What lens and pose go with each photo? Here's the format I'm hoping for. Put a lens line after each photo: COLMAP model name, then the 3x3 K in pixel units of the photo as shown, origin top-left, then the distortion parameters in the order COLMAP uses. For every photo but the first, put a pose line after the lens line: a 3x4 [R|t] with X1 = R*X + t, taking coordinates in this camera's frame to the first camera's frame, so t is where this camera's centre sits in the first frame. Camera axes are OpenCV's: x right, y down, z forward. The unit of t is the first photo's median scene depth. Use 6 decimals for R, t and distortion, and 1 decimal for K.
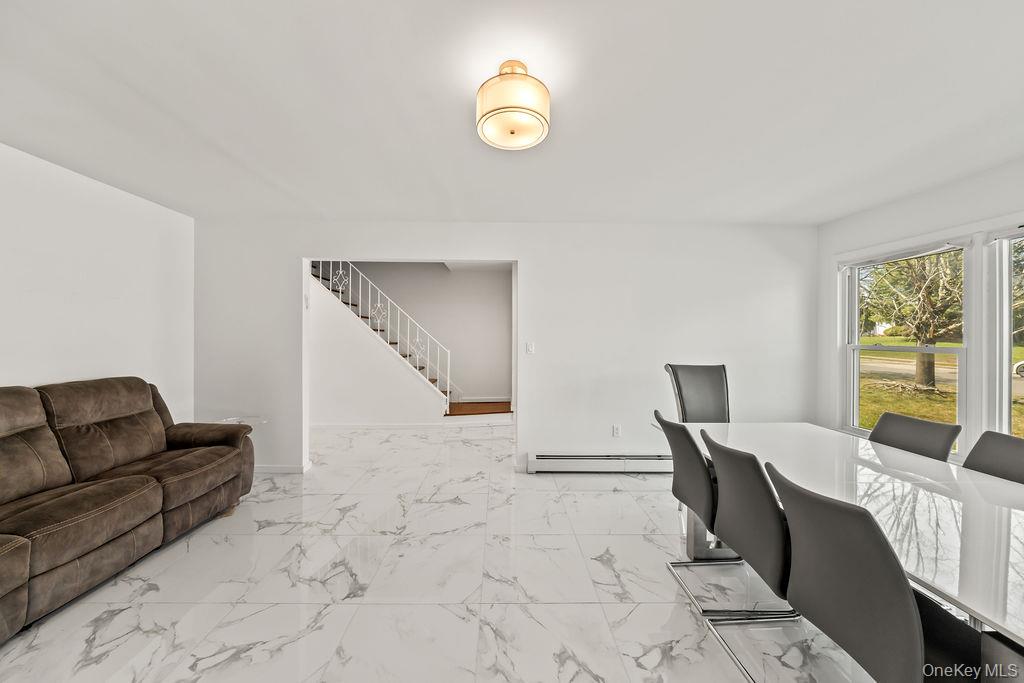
lens RADIAL K [[361.0, 0, 508.8], [0, 361.0, 336.9], [0, 0, 1]] dist [-0.000750, -0.000087]
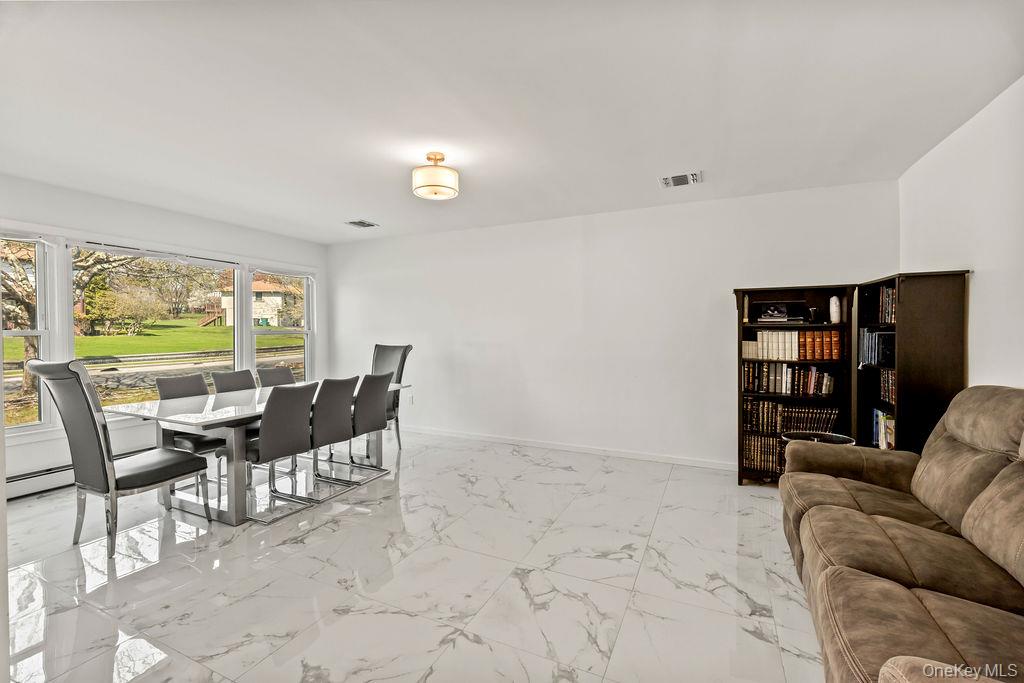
lens RADIAL K [[443.0, 0, 506.4], [0, 443.0, 340.5], [0, 0, 1]] dist [-0.000072, -0.000202]
pose [[-0.896687, -0.014985, 0.442411, -0.747268], [-0.002284, 0.999570, 0.029228, 0.018463], [-0.442658, 0.025198, -0.896336, 1.712780]]
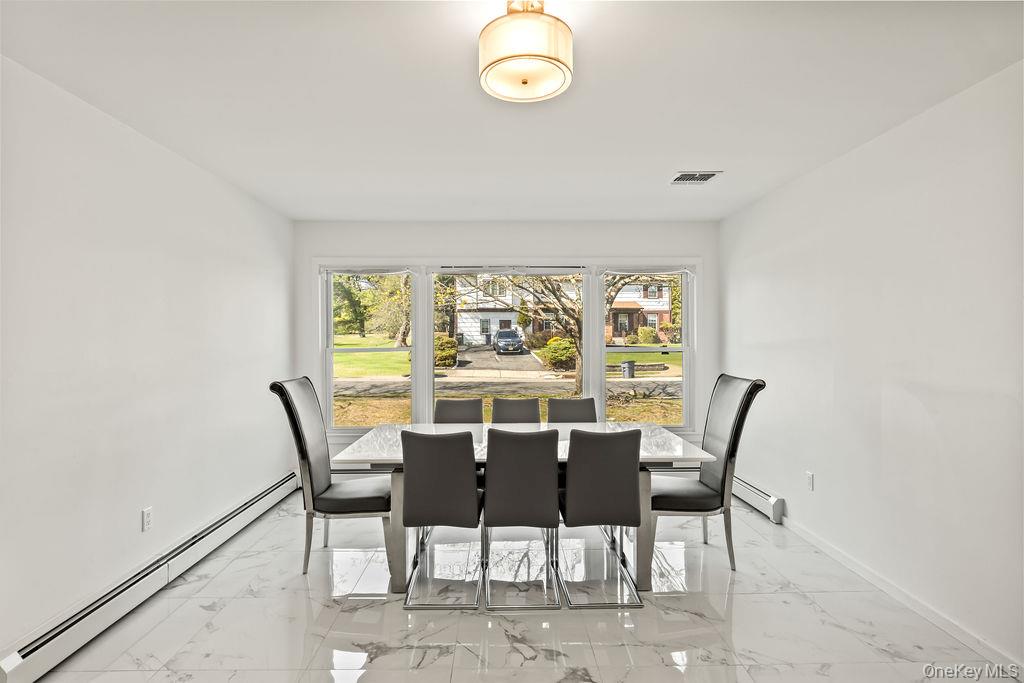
lens RADIAL K [[521.3, 0, 512.0], [0, 521.3, 341.5], [0, 0, 1]] dist [0.003977, 0.000729]
pose [[-0.007860, -0.011173, 0.999907, -0.723657], [0.008586, 0.999900, 0.011240, -0.014597], [-0.999932, 0.008673, -0.007763, 0.677279]]
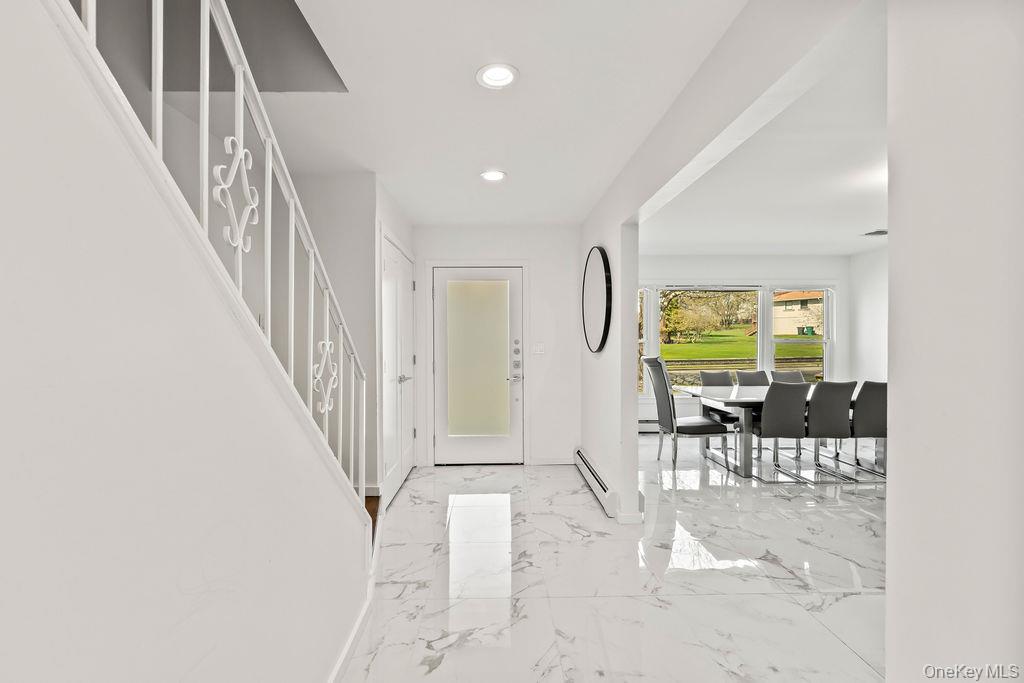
lens RADIAL K [[443.0, 0, 506.4], [0, 443.0, 340.5], [0, 0, 1]] dist [-0.000072, -0.000202]
pose [[-0.008171, -0.005720, 0.999950, -1.270378], [0.006584, 0.999962, 0.005774, 0.014347], [-0.999945, 0.006631, -0.008133, 1.903927]]
